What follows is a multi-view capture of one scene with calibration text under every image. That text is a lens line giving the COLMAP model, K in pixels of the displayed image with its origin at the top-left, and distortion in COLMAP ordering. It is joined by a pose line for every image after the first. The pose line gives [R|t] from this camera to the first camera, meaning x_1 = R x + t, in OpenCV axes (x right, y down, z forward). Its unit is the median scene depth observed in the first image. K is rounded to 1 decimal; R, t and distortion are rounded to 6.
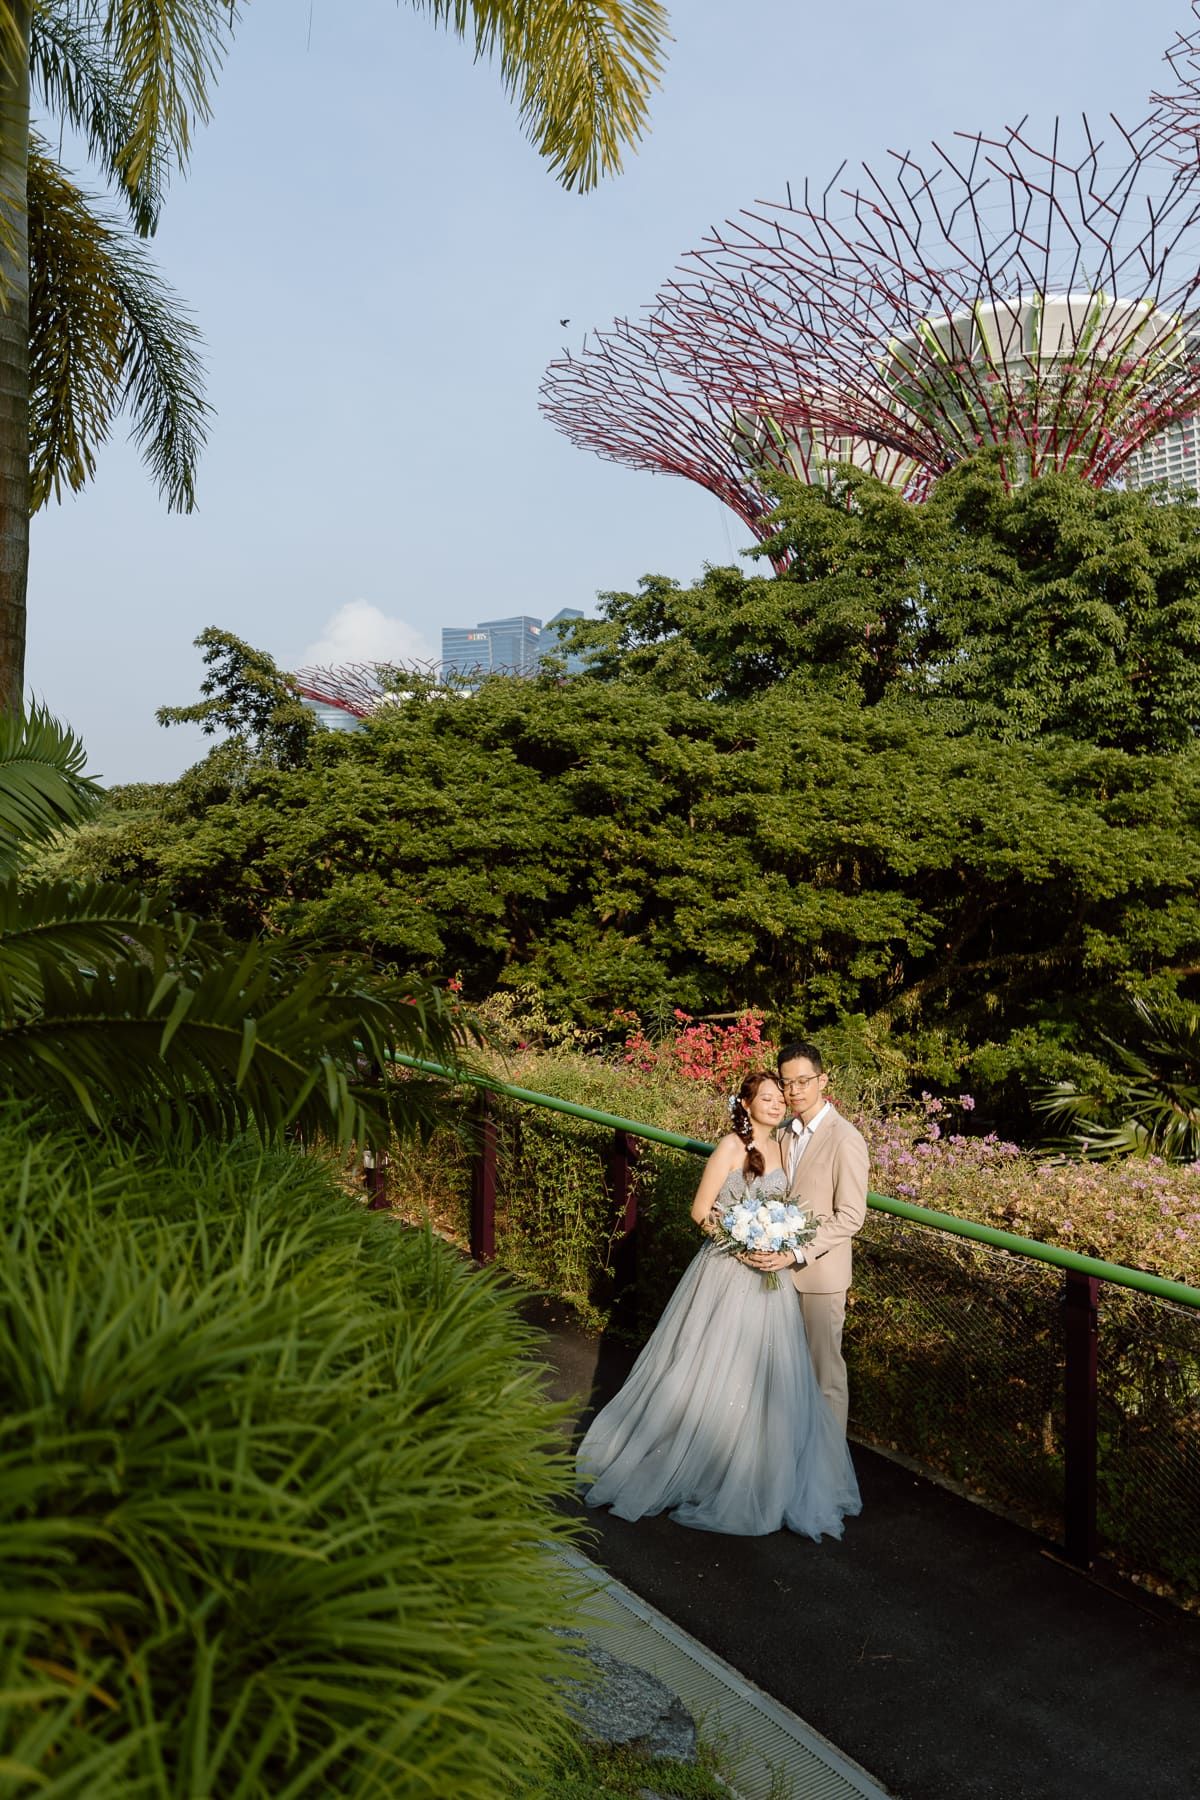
lens RADIAL K [[1885.9, 0, 600.0], [0, 1885.9, 900.0], [0, 0, 1]] dist [0.006718, -0.029599]
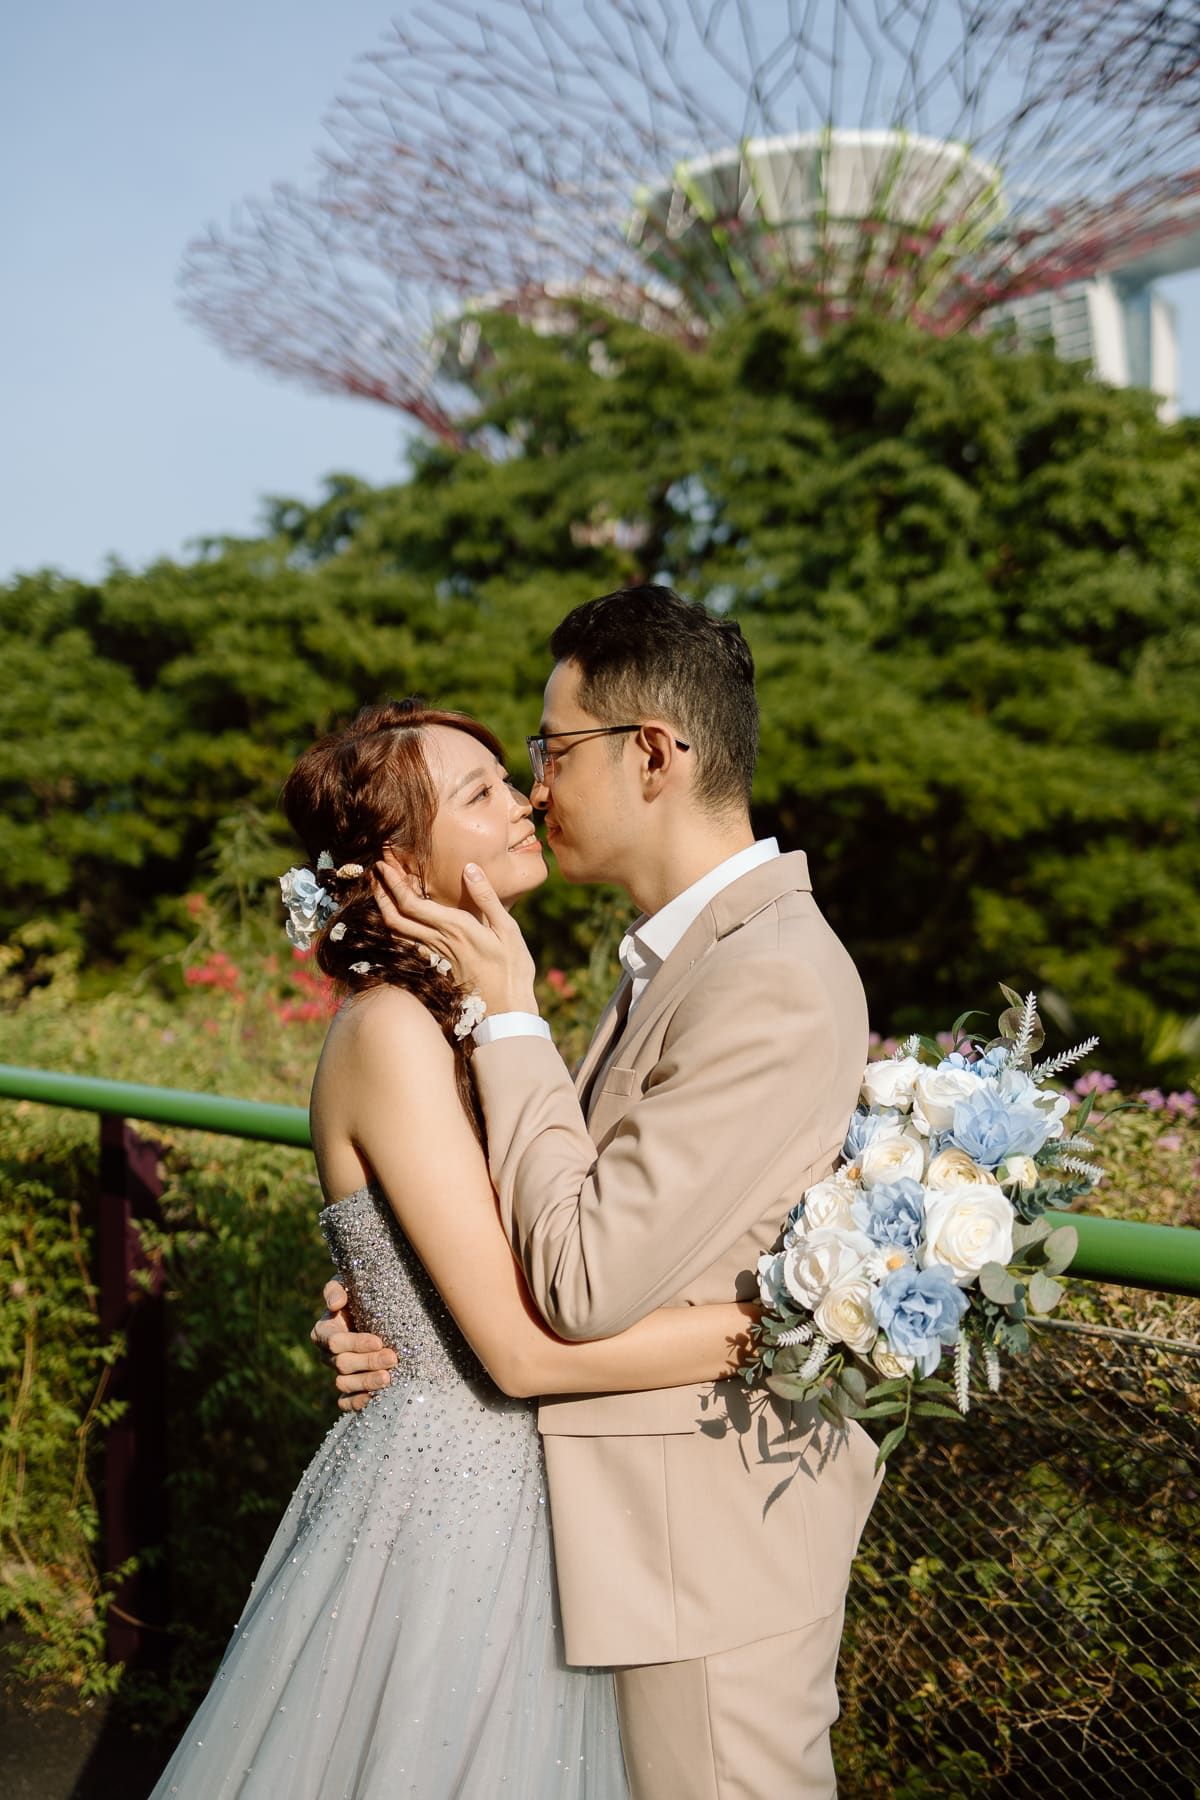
lens RADIAL K [[1986.4, 0, 687.9], [0, 1986.4, 901.4], [0, 0, 1]] dist [-0.002474, -0.004078]
pose [[0.982895, -0.027609, 0.182087, 0.024267], [0.039443, 0.997315, -0.061696, 0.049813], [-0.179894, 0.067823, 0.981345, 0.277699]]
